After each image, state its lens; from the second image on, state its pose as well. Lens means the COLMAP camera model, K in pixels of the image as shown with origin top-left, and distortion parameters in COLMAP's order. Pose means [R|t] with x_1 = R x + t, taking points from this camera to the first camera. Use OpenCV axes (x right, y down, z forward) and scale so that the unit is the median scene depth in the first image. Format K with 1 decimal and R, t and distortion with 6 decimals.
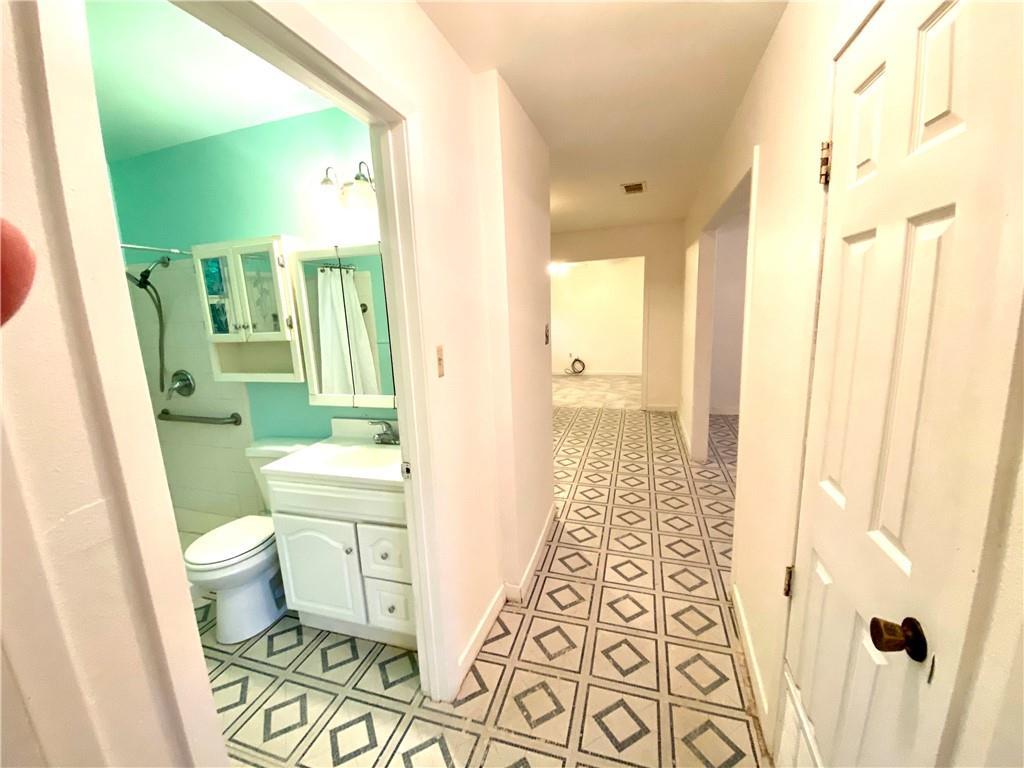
lens RADIAL K [[417.3, 0, 512.0], [0, 417.3, 384.0], [0, 0, 1]] dist [0.016938, -0.018785]
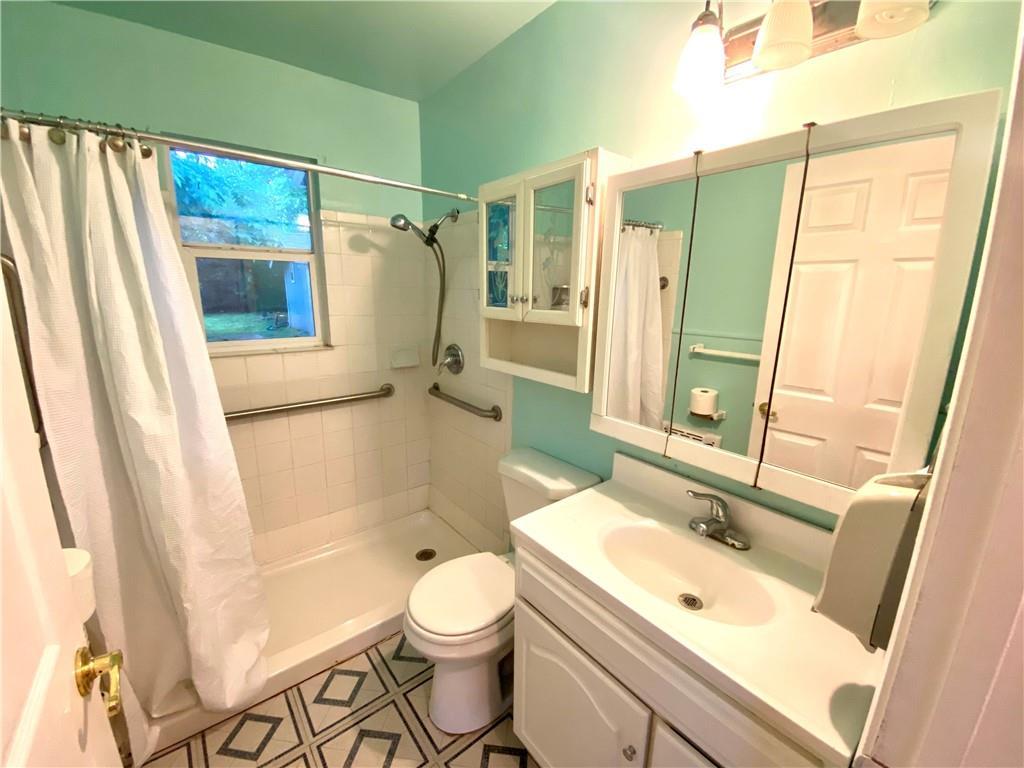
lens RADIAL K [[412.4, 0, 512.0], [0, 412.4, 384.0], [0, 0, 1]] dist [0.033474, -0.027658]
pose [[0.828588, 0.176095, -0.531444, -0.252718], [-0.149415, 0.984371, 0.093217, -0.057367], [0.539553, 0.002168, 0.841949, 0.395343]]
